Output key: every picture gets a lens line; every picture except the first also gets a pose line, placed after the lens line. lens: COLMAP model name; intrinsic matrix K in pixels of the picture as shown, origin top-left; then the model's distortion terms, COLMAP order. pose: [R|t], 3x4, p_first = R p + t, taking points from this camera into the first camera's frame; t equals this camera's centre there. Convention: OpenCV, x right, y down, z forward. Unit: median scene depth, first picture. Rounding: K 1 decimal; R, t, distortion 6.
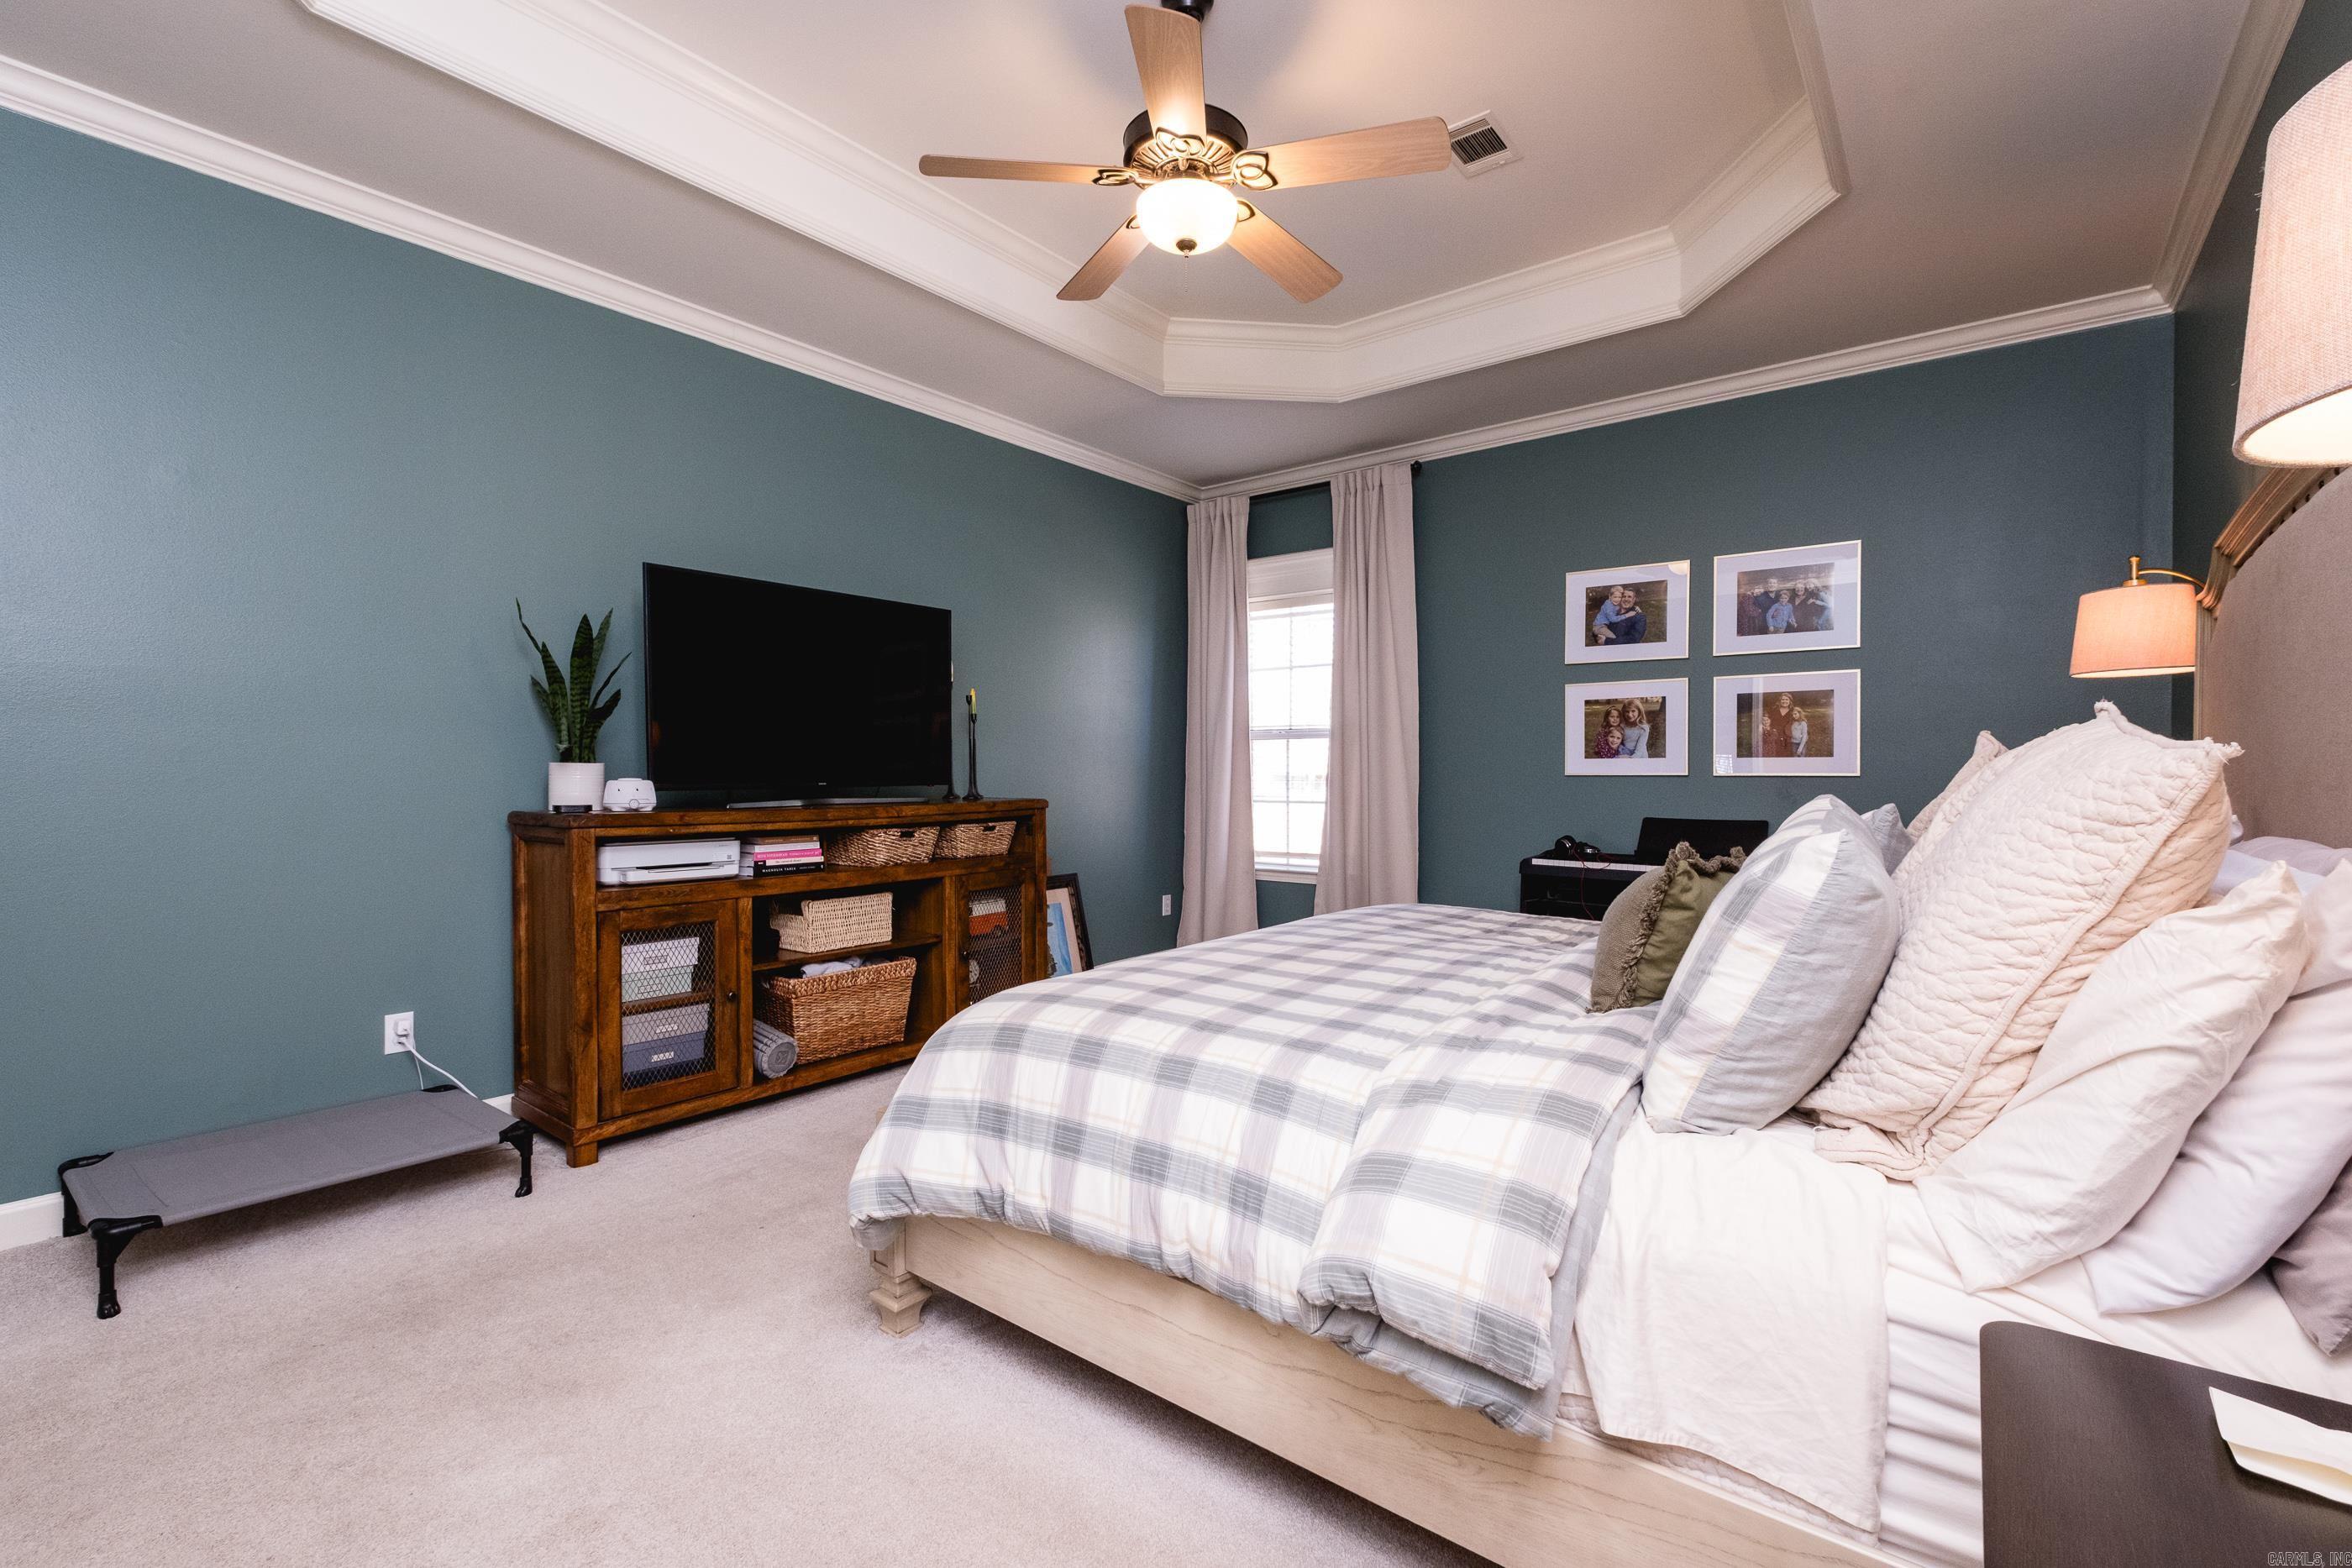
lens RADIAL K [[1027.4, 0, 1172.8], [0, 1027.4, 787.0], [0, 0, 1]] dist [0.009280, -0.006044]
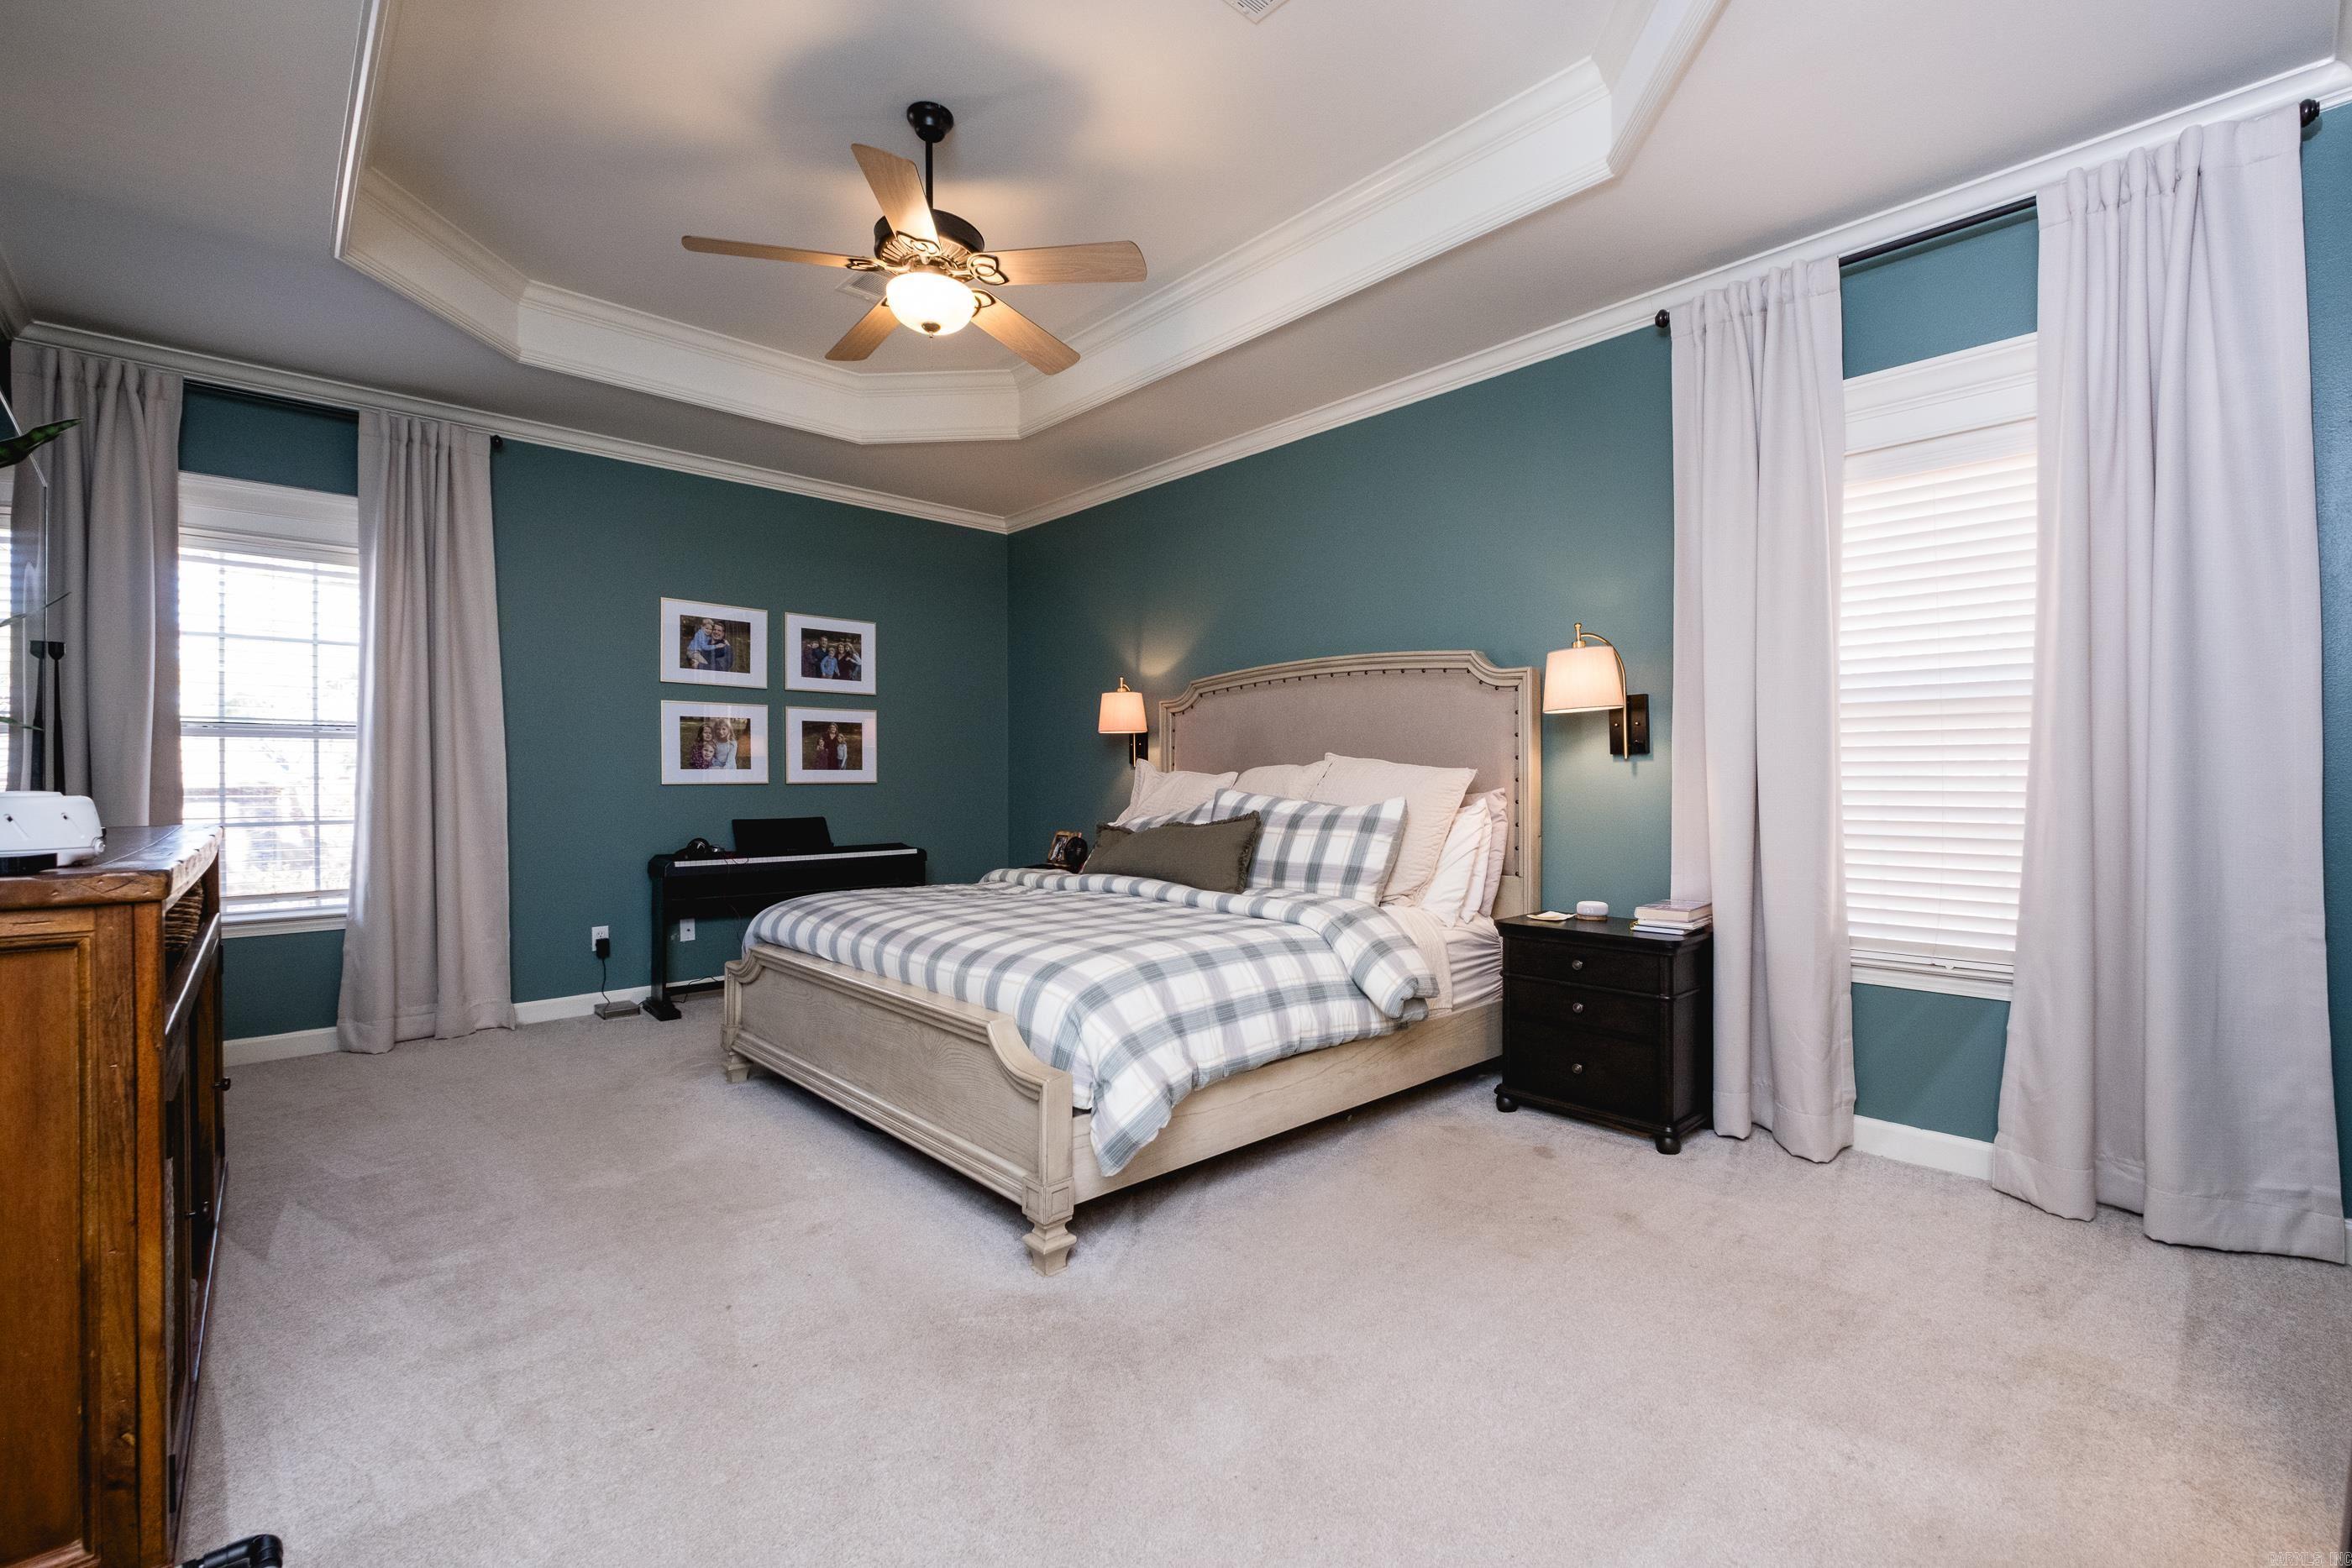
lens RADIAL K [[1027.4, 0, 1175.8], [0, 1027.4, 782.6], [0, 0, 1]] dist [0.009280, -0.006044]
pose [[0.143268, 0.003939, 0.989676, -0.630782], [0.027703, 0.999584, -0.007988, 0.010609], [-0.989296, 0.028561, 0.143099, 0.326511]]
